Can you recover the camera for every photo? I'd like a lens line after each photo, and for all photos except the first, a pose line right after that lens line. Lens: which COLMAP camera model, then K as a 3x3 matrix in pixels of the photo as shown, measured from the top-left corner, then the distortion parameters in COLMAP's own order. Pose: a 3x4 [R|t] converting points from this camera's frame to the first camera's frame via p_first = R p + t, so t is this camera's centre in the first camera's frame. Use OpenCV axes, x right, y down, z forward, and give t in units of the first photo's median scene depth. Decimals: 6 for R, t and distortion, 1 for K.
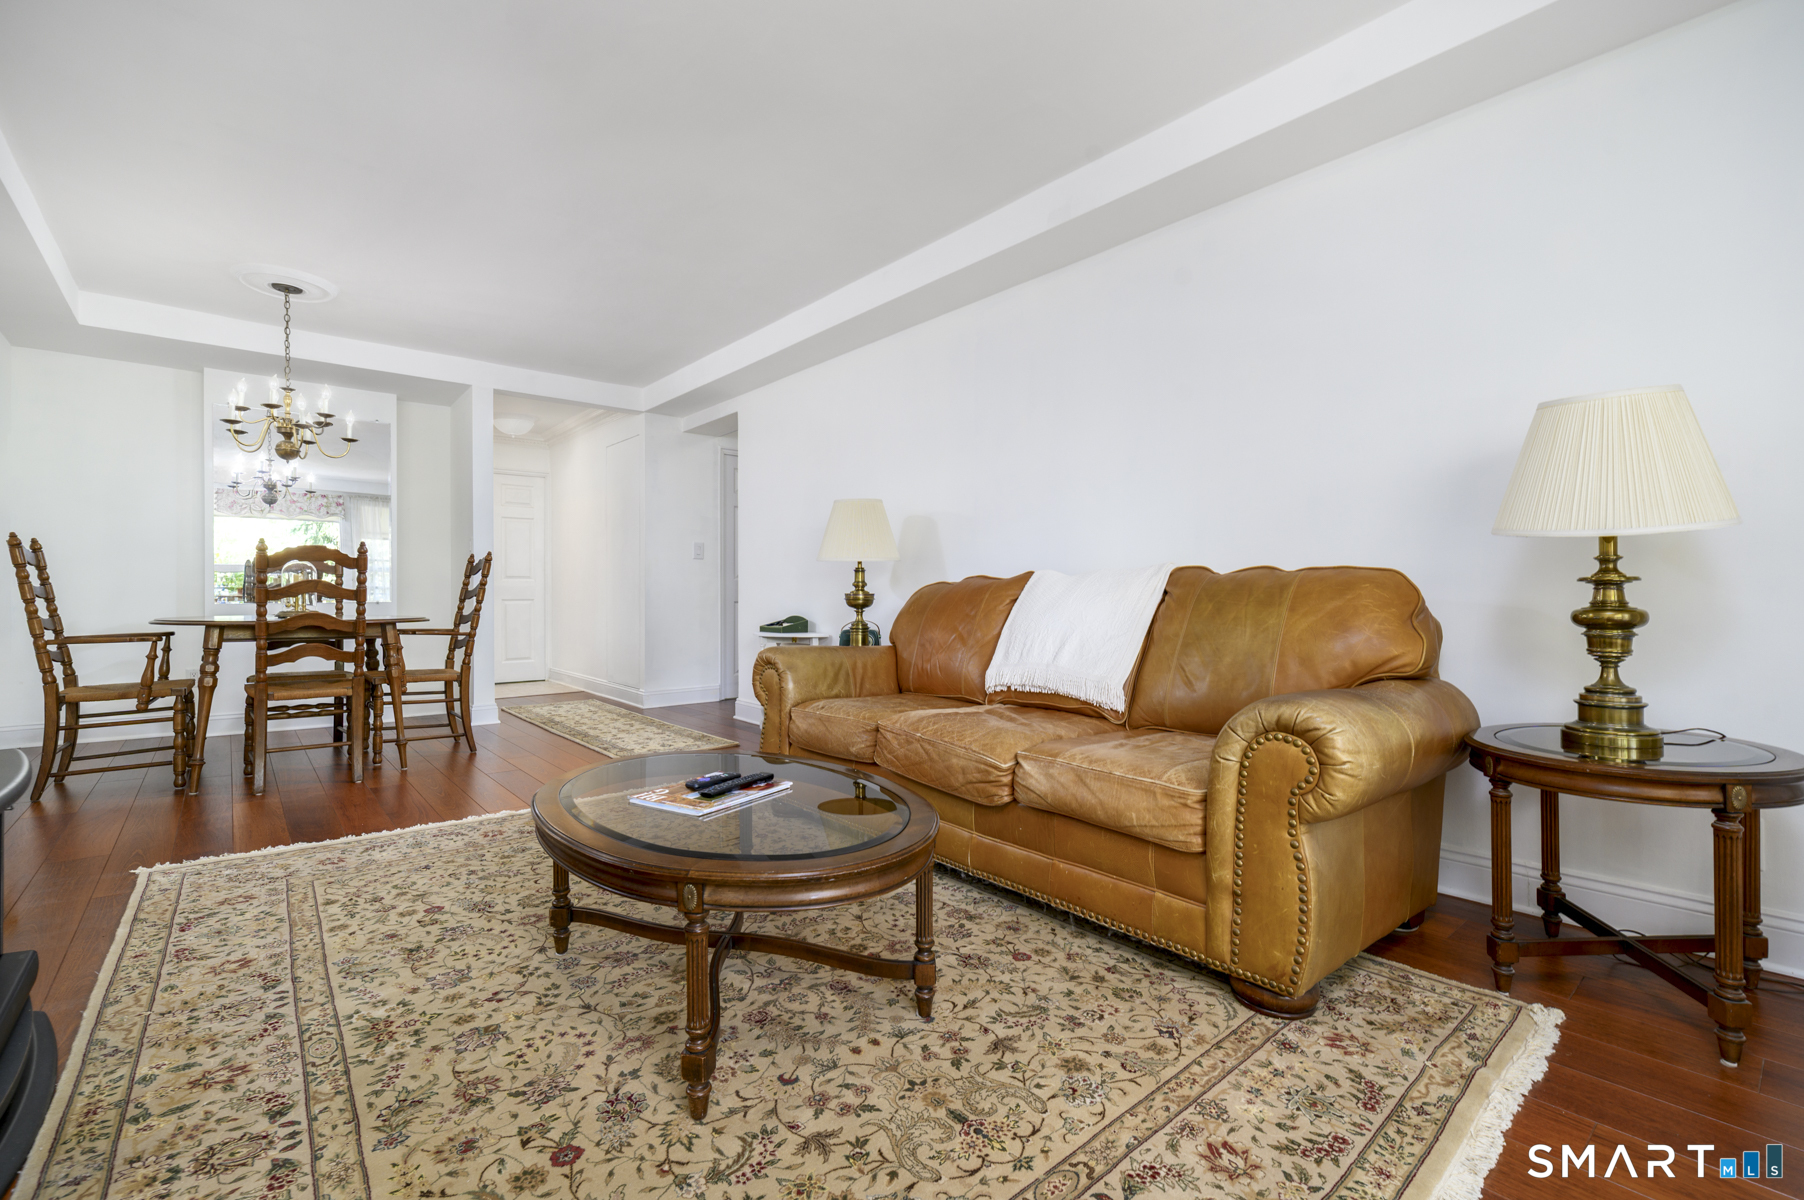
lens RADIAL K [[776.1, 0, 902.0], [0, 776.1, 600.0], [0, 0, 1]] dist [-0.002883, -0.000616]
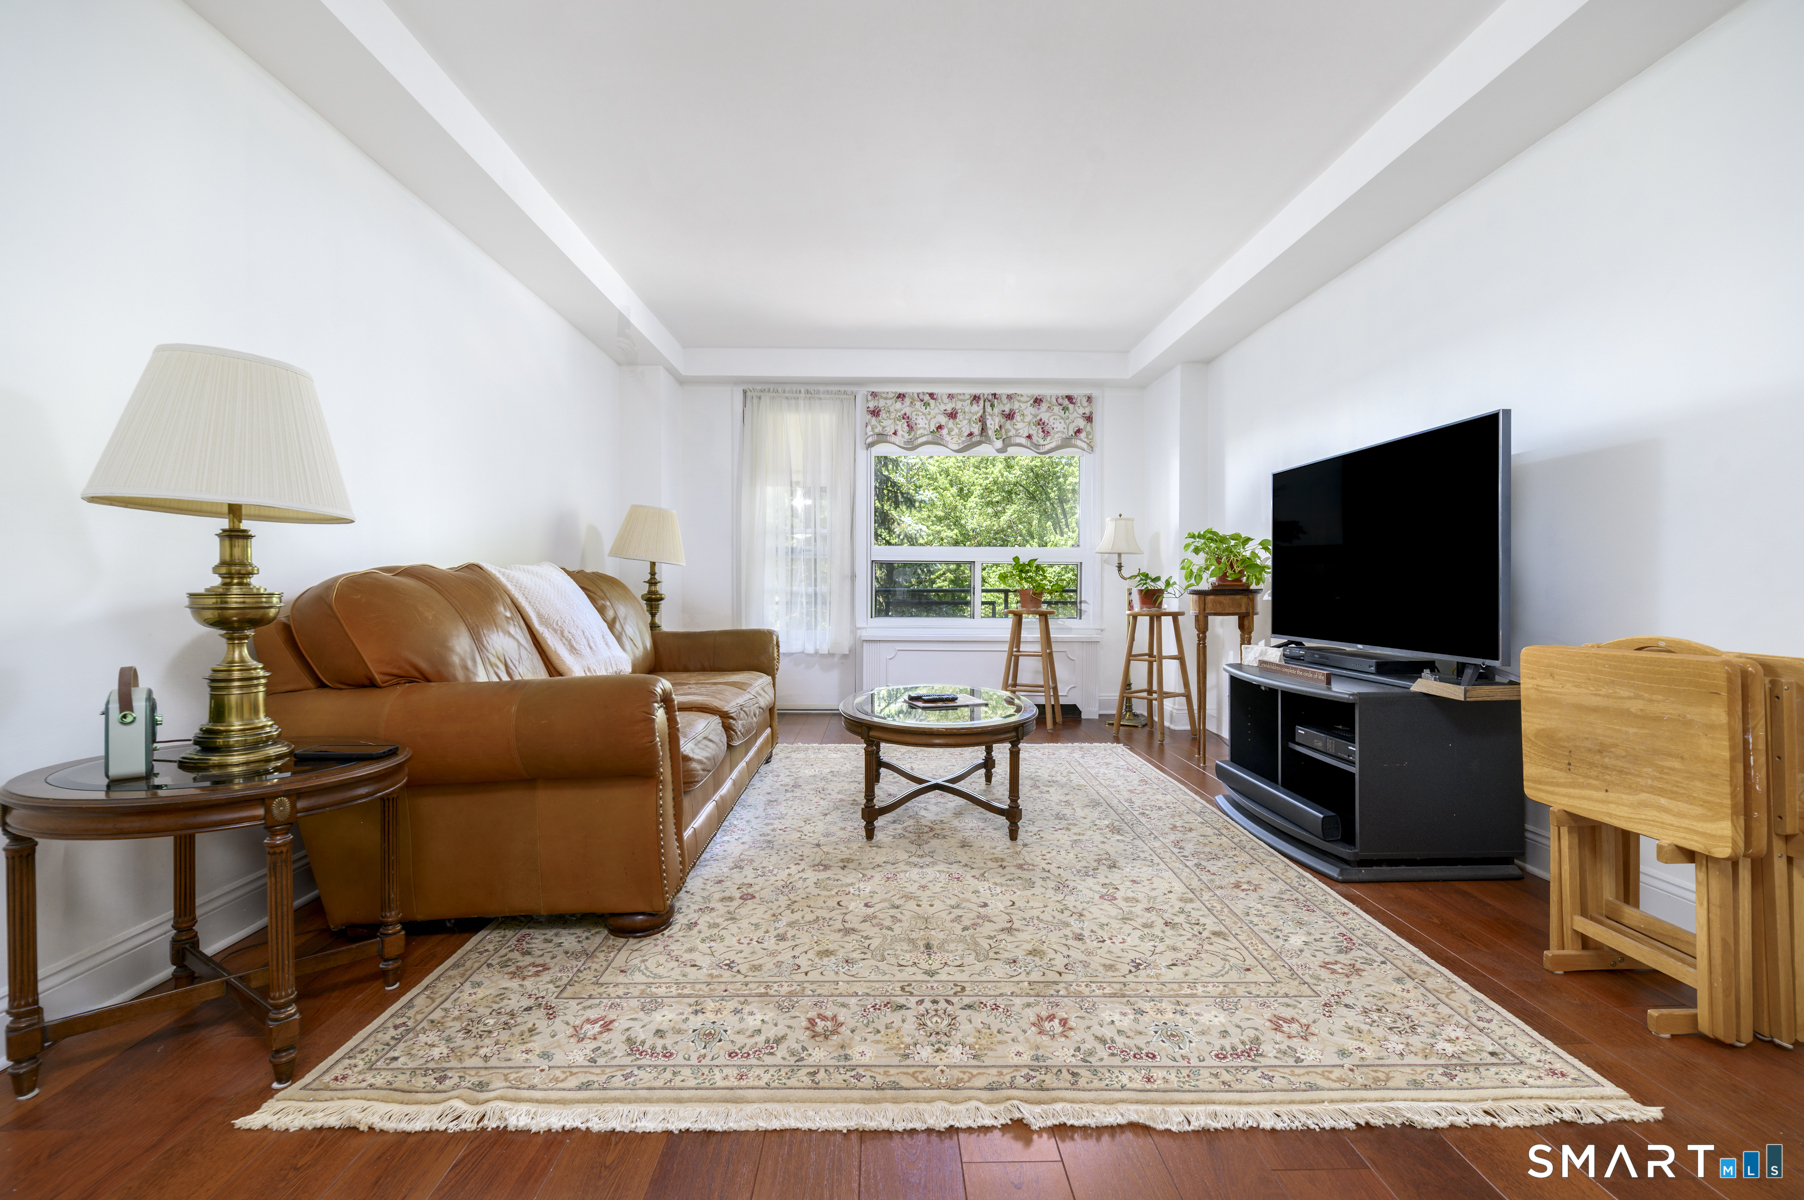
lens RADIAL K [[811.9, 0, 892.3], [0, 811.9, 596.1], [0, 0, 1]] dist [0.001982, -0.000236]
pose [[-0.769015, -0.008016, 0.639181, -1.241674], [0.006950, 0.999757, 0.020900, -0.026330], [-0.639193, 0.020515, -0.768772, 2.325158]]
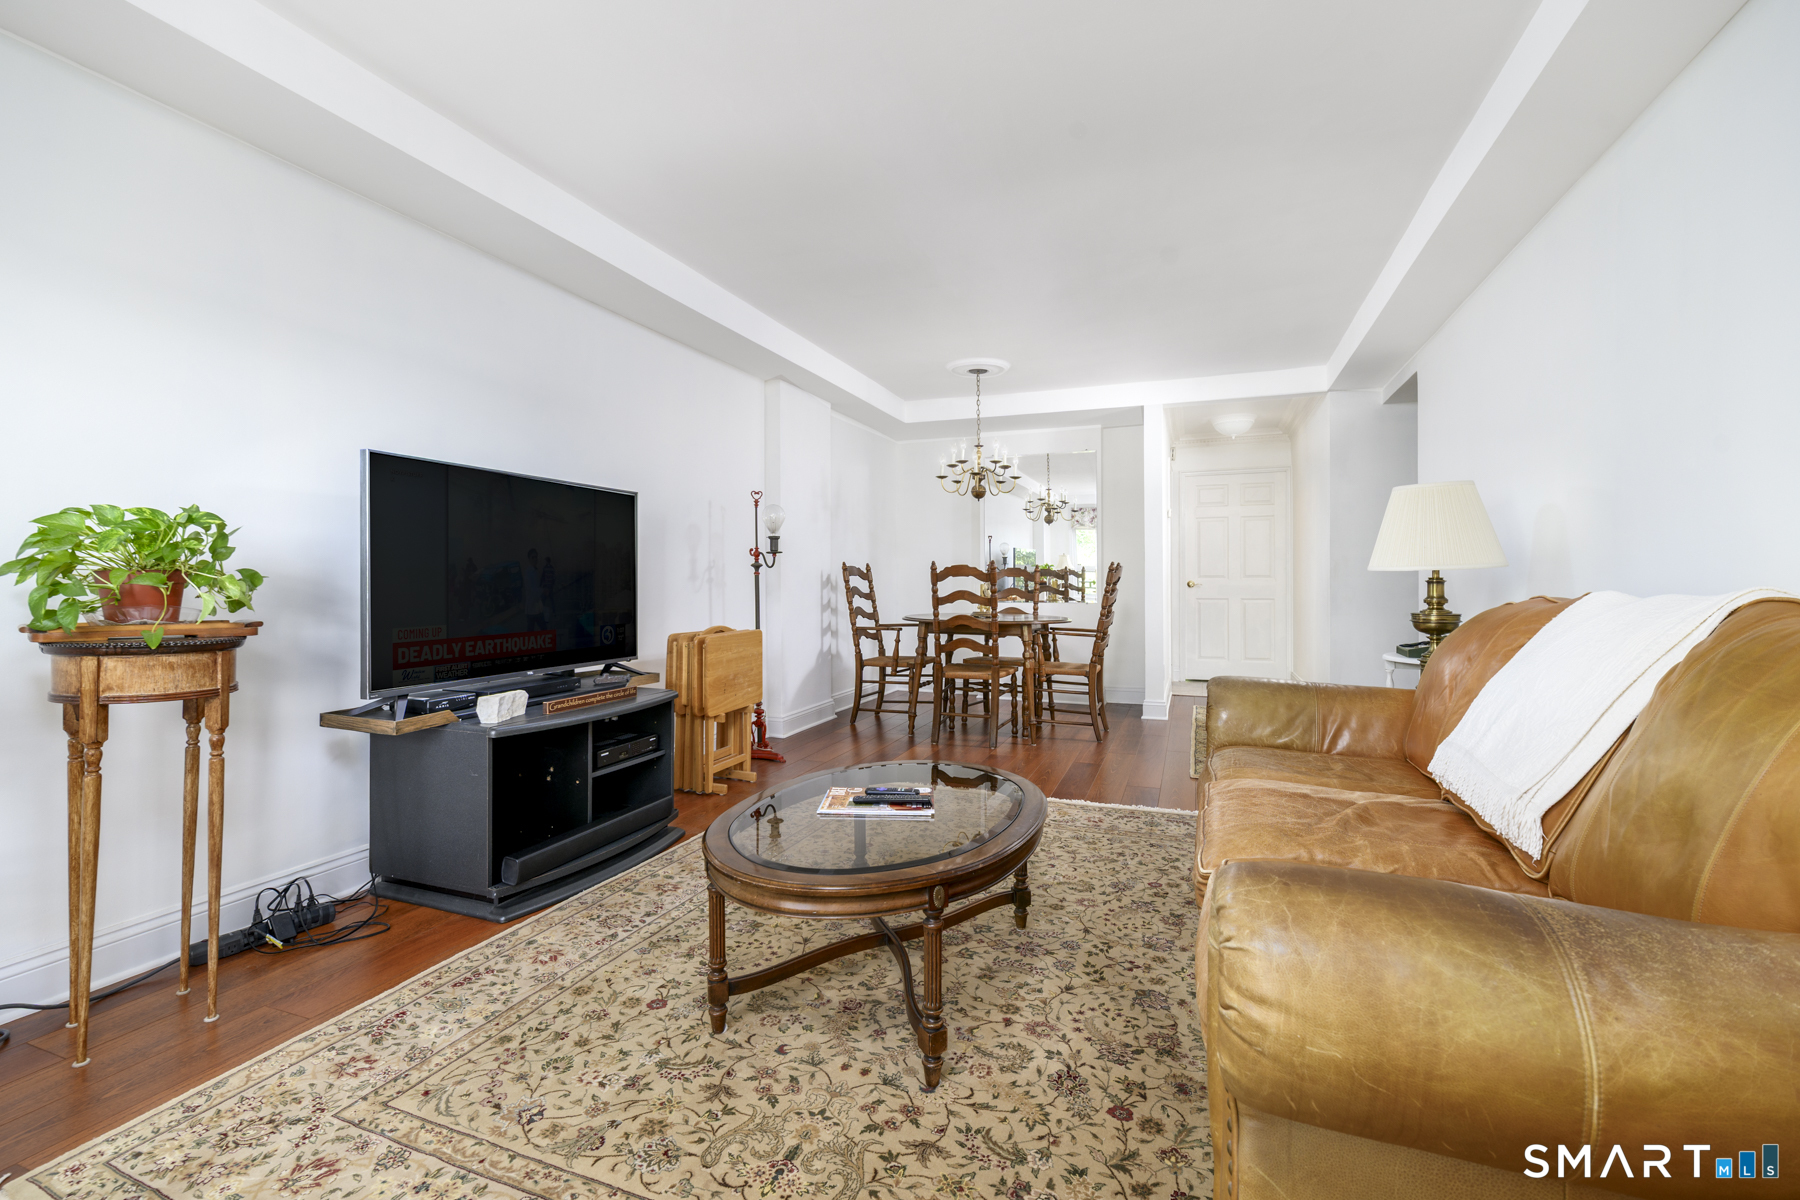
lens RADIAL K [[810.1, 0, 890.3], [0, 810.1, 596.1], [0, 0, 1]] dist [0.001982, -0.000236]
pose [[0.484721, 0.016926, -0.874505, 0.744191], [-0.008250, 0.999857, 0.014780, -0.065420], [0.874630, 0.000051, 0.484791, 0.410300]]
